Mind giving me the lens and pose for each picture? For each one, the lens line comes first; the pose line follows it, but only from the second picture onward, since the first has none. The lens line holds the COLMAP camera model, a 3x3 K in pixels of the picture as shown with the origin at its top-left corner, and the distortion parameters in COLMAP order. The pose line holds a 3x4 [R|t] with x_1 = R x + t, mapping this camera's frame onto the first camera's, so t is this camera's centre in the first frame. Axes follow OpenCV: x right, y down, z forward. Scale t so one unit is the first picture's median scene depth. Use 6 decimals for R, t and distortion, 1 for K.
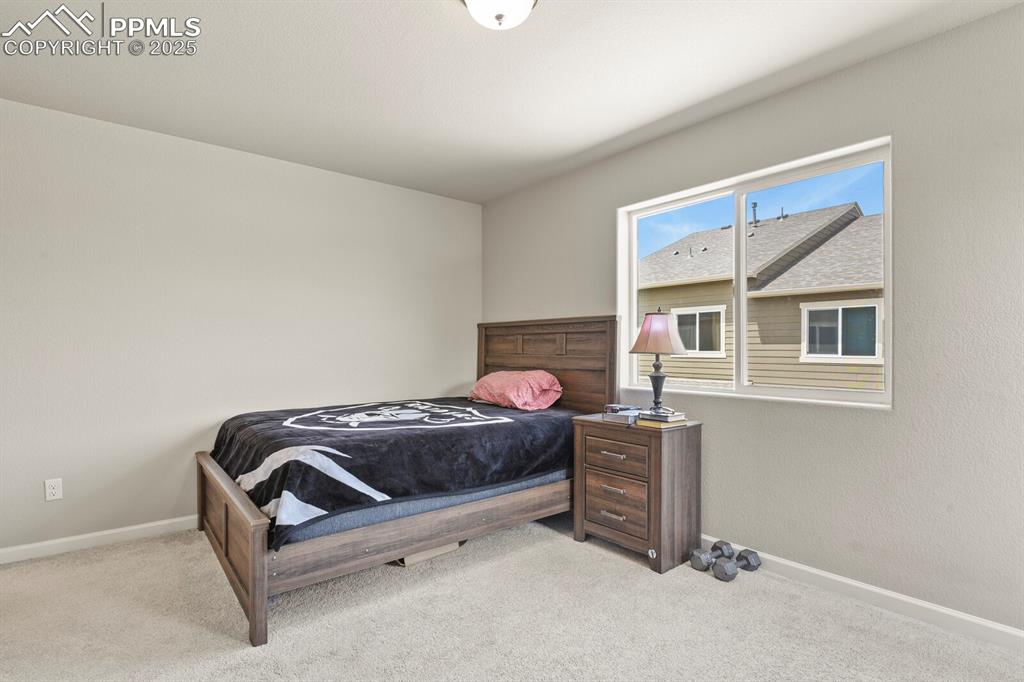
lens RADIAL K [[494.3, 0, 510.4], [0, 494.3, 349.3], [0, 0, 1]] dist [-0.013962, -0.000569]
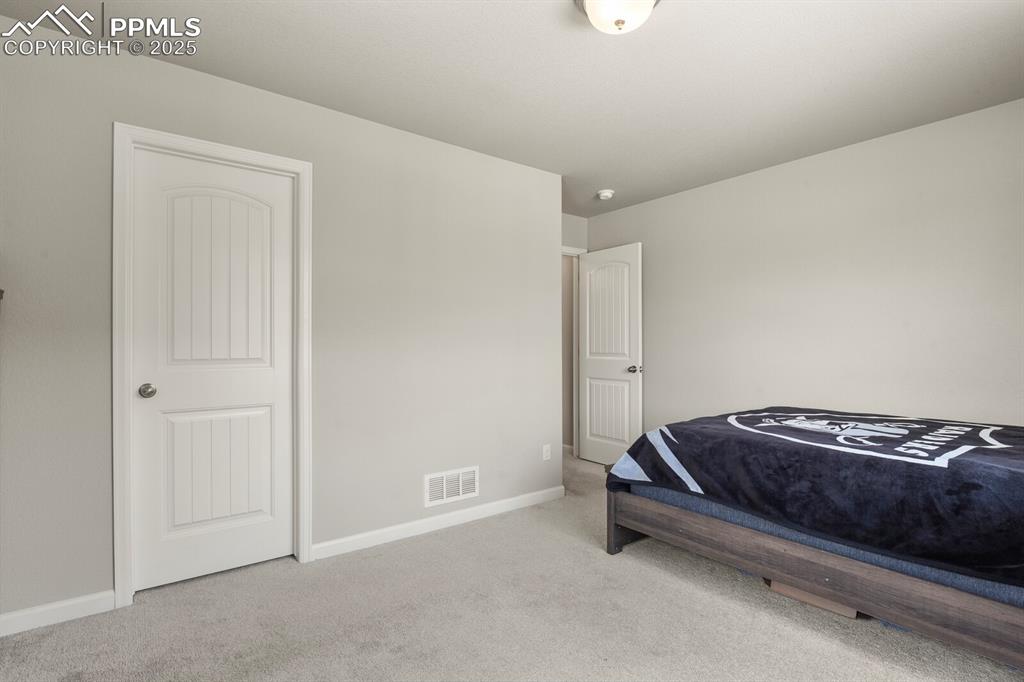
lens RADIAL K [[494.3, 0, 510.4], [0, 494.3, 349.3], [0, 0, 1]] dist [-0.013962, -0.000569]
pose [[-0.030453, 0.005155, -0.999523, 0.642915], [-0.000739, 0.999986, 0.005180, -0.000378], [0.999536, 0.000897, -0.030449, 0.516654]]
